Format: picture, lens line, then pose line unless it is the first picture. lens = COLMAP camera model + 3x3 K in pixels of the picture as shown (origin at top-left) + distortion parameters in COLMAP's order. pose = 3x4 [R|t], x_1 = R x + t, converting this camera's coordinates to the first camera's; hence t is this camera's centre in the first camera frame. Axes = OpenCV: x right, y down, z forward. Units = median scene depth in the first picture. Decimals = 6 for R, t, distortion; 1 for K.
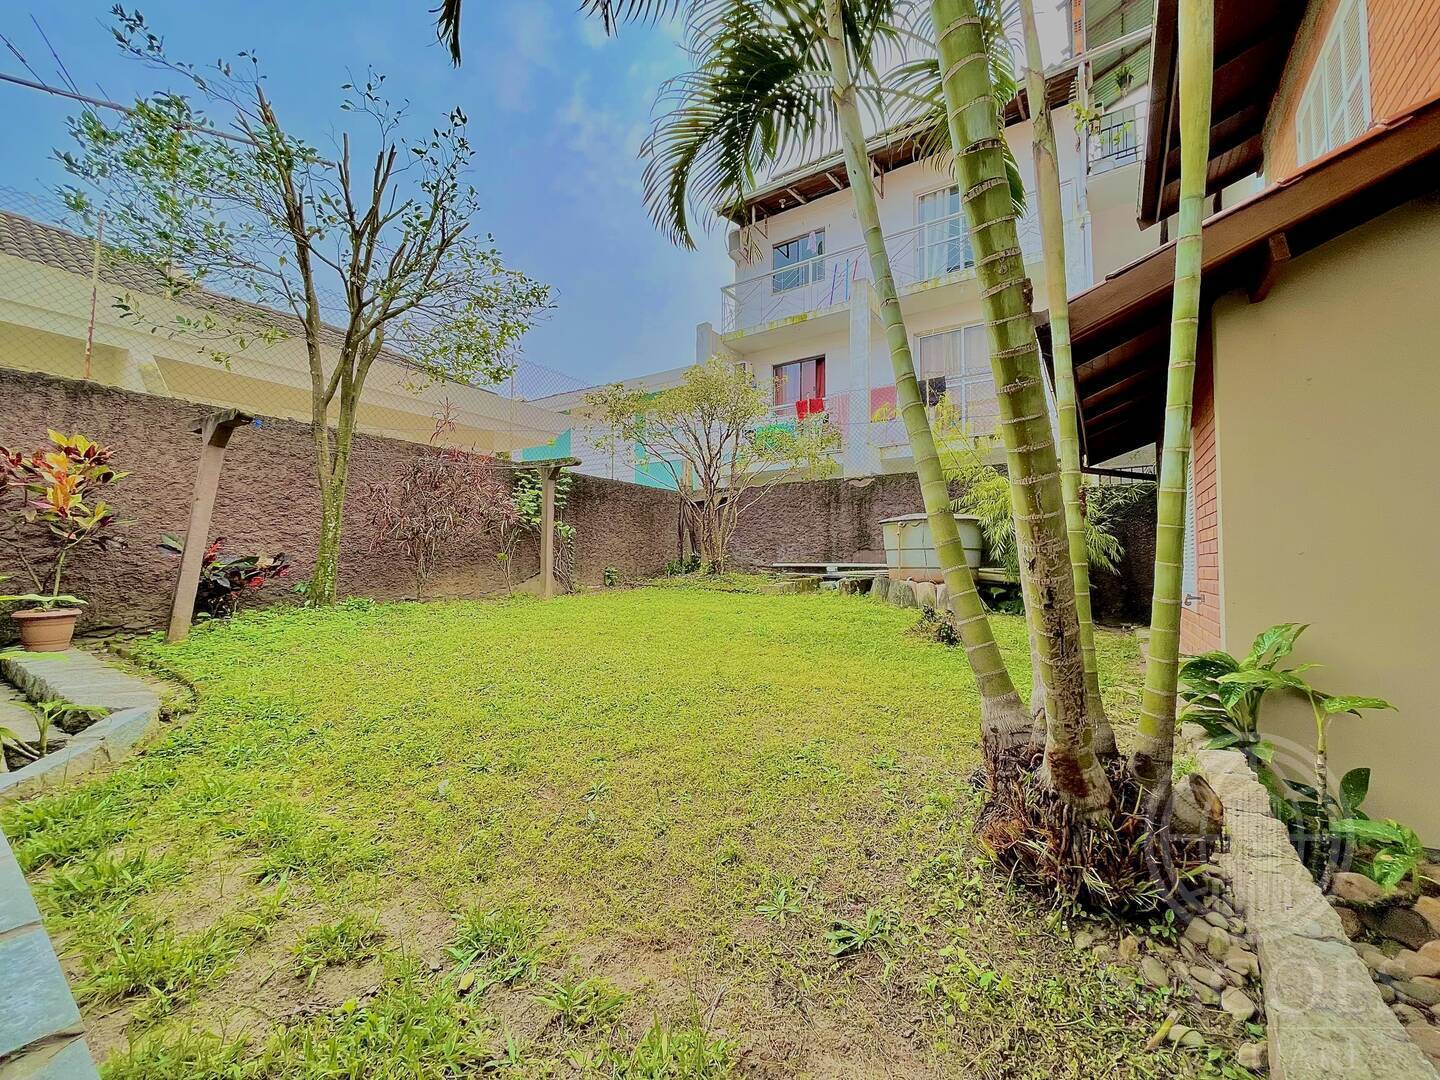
lens RADIAL K [[572.8, 0, 720.0], [0, 572.8, 540.0], [0, 0, 1]] dist [0.001508, 0.000241]
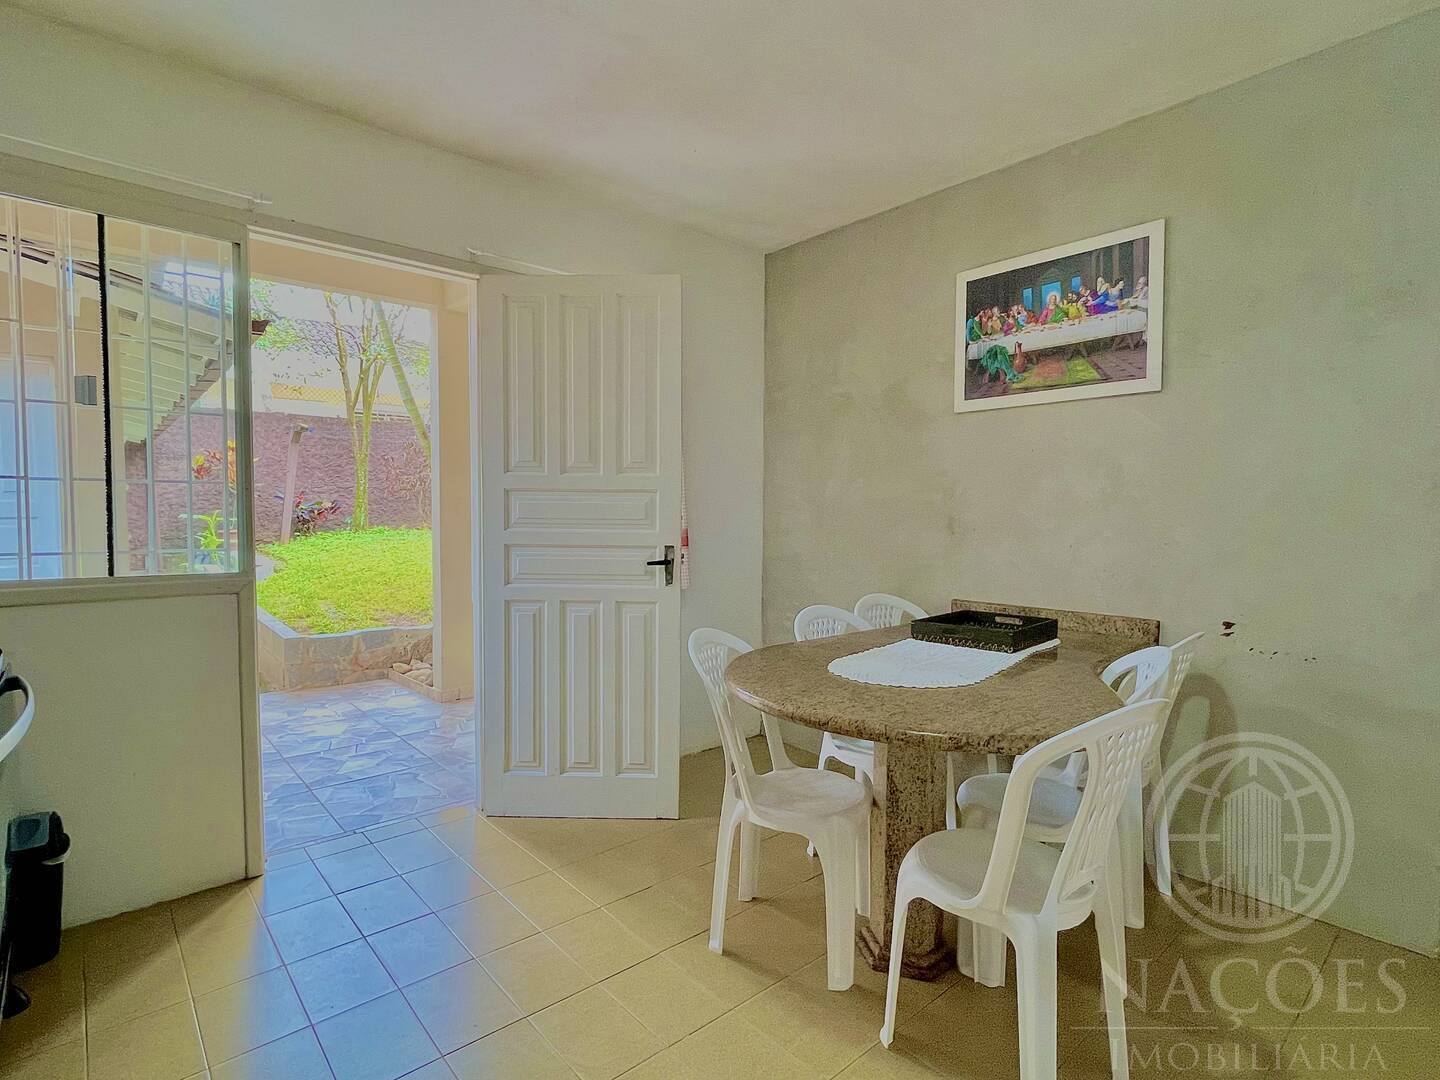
lens RADIAL K [[739.1, 0, 720.0], [0, 739.1, 540.0], [0, 0, 1]] dist [-0.002565, -0.000503]
pose [[0.964910, 0.003521, -0.262557, 0.966054], [0.019123, 0.996312, 0.083641, -0.020317], [0.261883, -0.085727, 0.961285, -0.865417]]
